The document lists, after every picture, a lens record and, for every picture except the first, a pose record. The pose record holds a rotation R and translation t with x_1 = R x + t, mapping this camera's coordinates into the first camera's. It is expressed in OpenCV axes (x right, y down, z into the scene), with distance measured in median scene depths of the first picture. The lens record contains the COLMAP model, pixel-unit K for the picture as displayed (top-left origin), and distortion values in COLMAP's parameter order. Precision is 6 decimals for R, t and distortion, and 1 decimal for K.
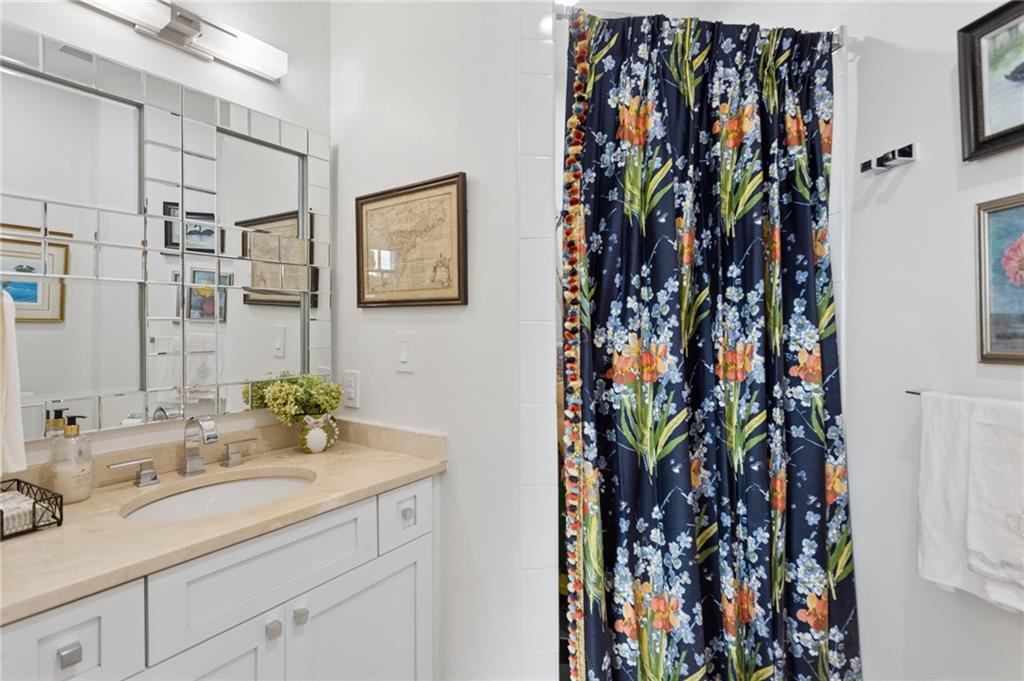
lens RADIAL K [[486.2, 0, 507.9], [0, 486.2, 321.7], [0, 0, 1]] dist [0.005479, 0.001178]
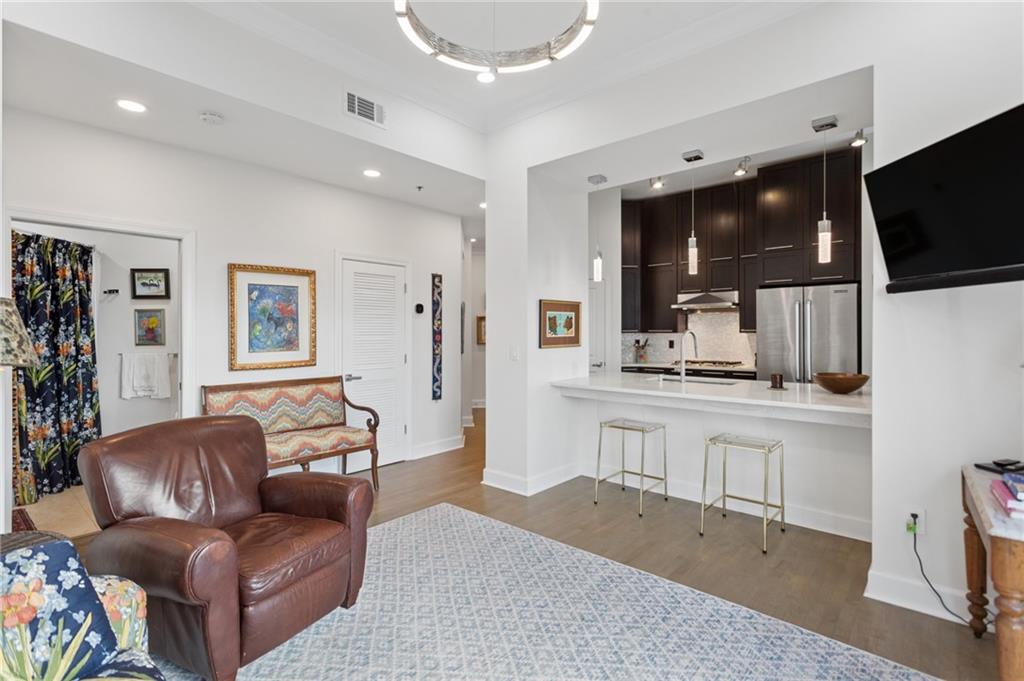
lens RADIAL K [[486.2, 0, 508.1], [0, 486.2, 336.0], [0, 0, 1]] dist [0.005479, 0.001178]
pose [[0.104149, -0.006129, 0.994543, -2.359185], [-0.001337, 0.999979, 0.006303, -0.025341], [-0.994561, -0.001986, 0.104139, -2.159631]]
